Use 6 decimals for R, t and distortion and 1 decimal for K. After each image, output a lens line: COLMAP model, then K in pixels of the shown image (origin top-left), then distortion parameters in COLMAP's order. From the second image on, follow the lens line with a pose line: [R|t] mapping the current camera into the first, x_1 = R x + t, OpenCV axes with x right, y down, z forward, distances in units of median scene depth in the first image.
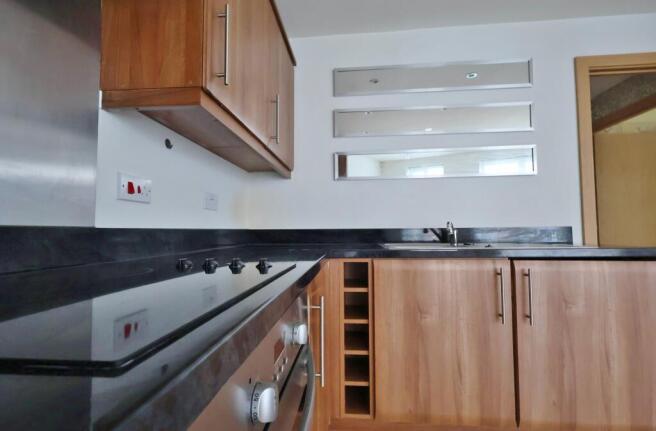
lens RADIAL K [[305.9, 0, 328.0], [0, 305.9, 215.5], [0, 0, 1]] dist [0.004873, 0.000497]
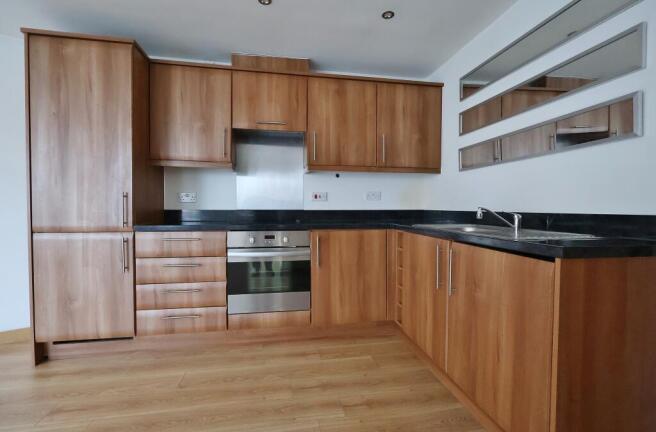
lens RADIAL K [[311.3, 0, 328.0], [0, 311.3, 216.0], [0, 0, 1]] dist [-0.002969, -0.000239]
pose [[0.261681, 0.036970, -0.964446, 1.602226], [0.042888, 0.997834, 0.049887, -0.032767], [0.964201, -0.054418, 0.259528, 0.229215]]
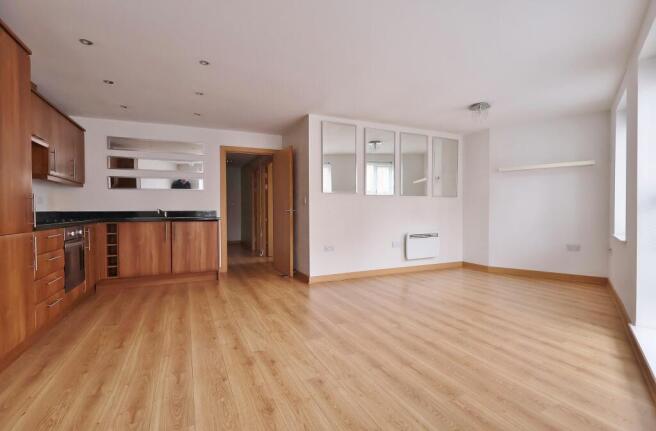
lens RADIAL K [[305.9, 0, 328.0], [0, 305.9, 215.5], [0, 0, 1]] dist [0.004873, 0.000497]
pose [[0.863740, -0.000977, 0.503937, 0.392885], [-0.026168, 0.998562, 0.046788, -0.105089], [-0.503258, -0.053600, 0.862472, -2.423363]]
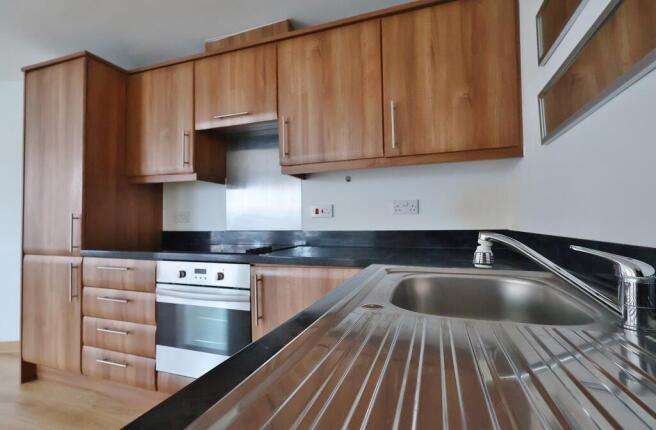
lens RADIAL K [[305.9, 0, 328.0], [0, 305.9, 215.0], [0, 0, 1]] dist [0.004873, 0.000497]
pose [[-0.255247, -0.017659, -0.966714, 0.931214], [0.059490, 0.997652, -0.033931, 0.007012], [0.965044, -0.066170, -0.253598, 1.117895]]
